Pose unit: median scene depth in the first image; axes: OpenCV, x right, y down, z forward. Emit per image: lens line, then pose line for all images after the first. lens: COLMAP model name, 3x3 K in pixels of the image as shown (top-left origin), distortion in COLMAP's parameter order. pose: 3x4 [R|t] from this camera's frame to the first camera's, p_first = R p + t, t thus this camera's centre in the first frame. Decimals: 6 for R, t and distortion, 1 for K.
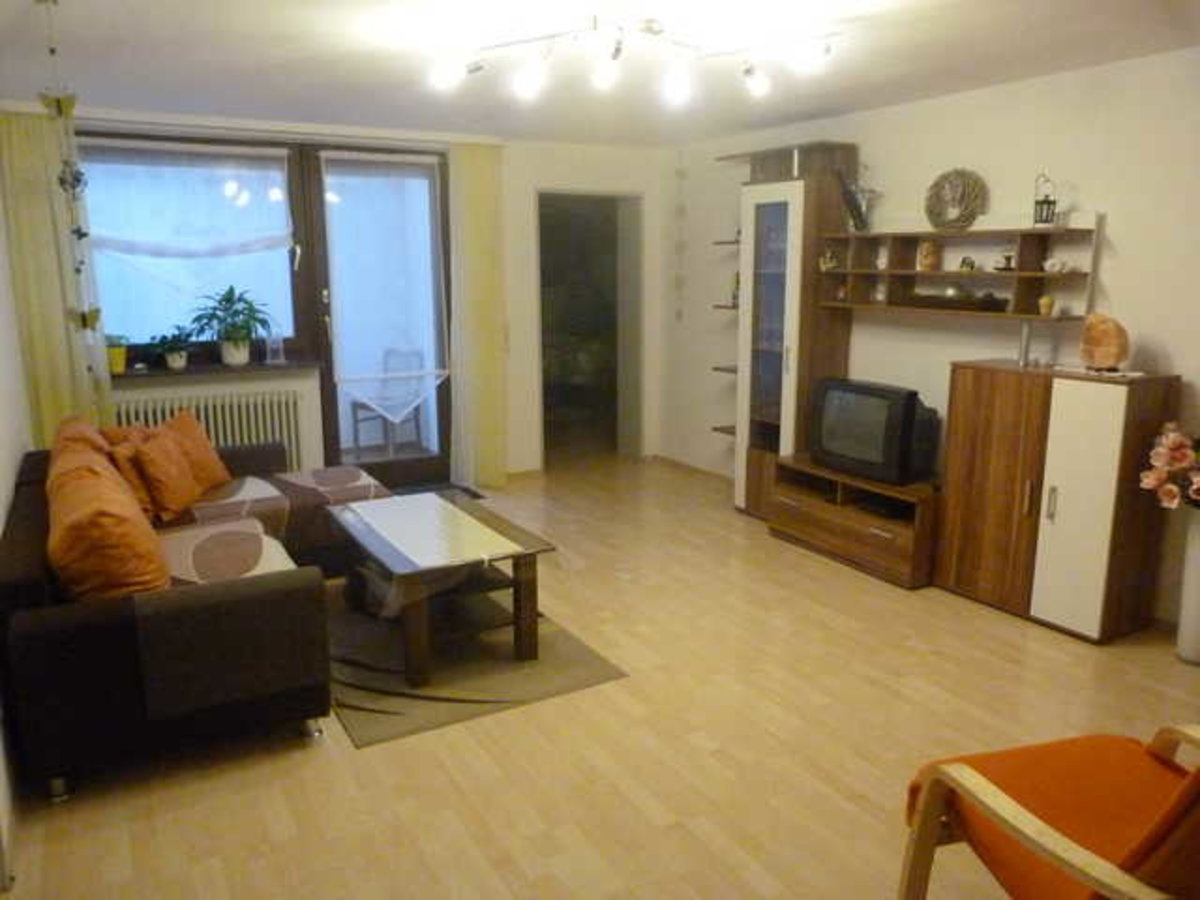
lens RADIAL K [[907.1, 0, 600.0], [0, 907.1, 450.0], [0, 0, 1]] dist [-0.023227, 0.007676]
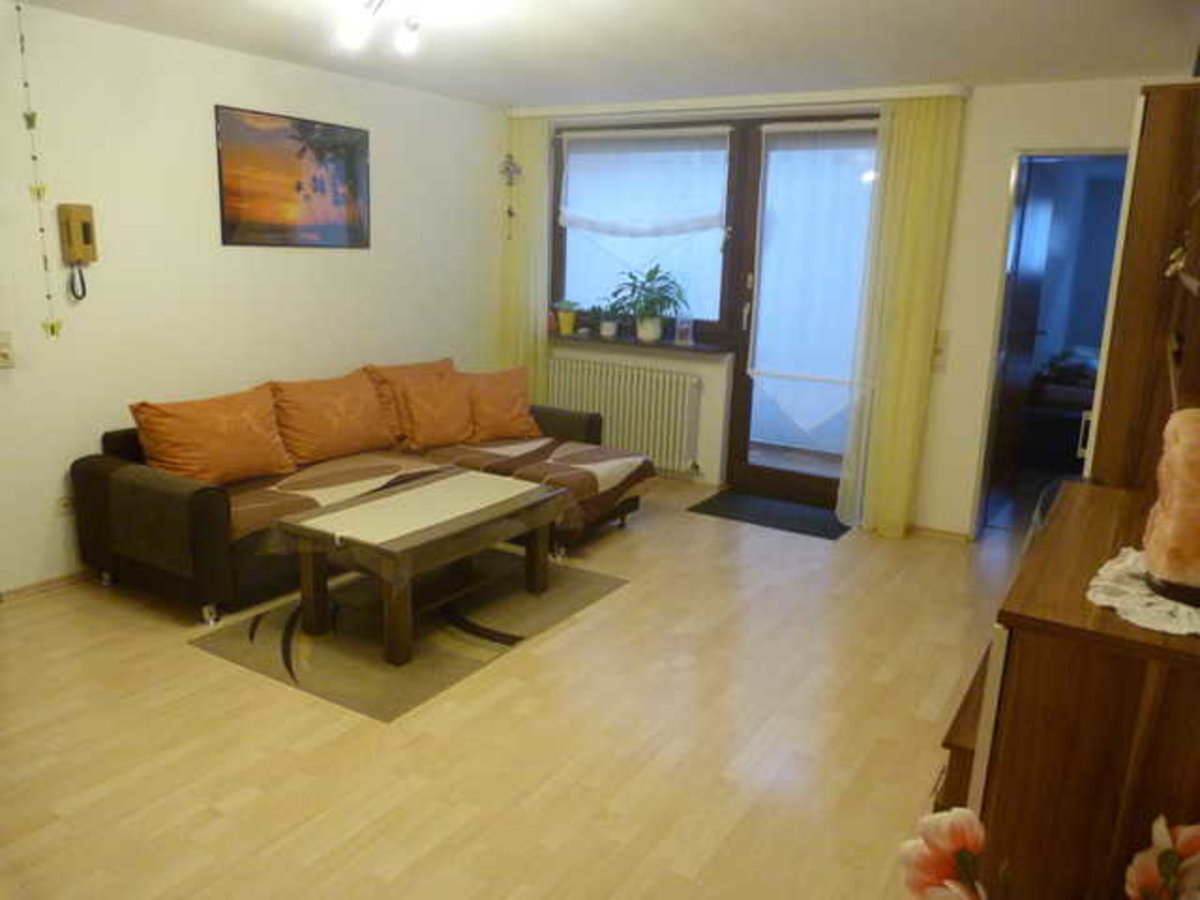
lens RADIAL K [[907.1, 0, 600.0], [0, 907.1, 450.0], [0, 0, 1]] dist [-0.023227, 0.007676]
pose [[0.469190, 0.212301, -0.857198, 0.497195], [-0.208108, 0.969916, 0.126309, -0.092435], [0.858226, 0.119127, 0.499256, 0.446248]]
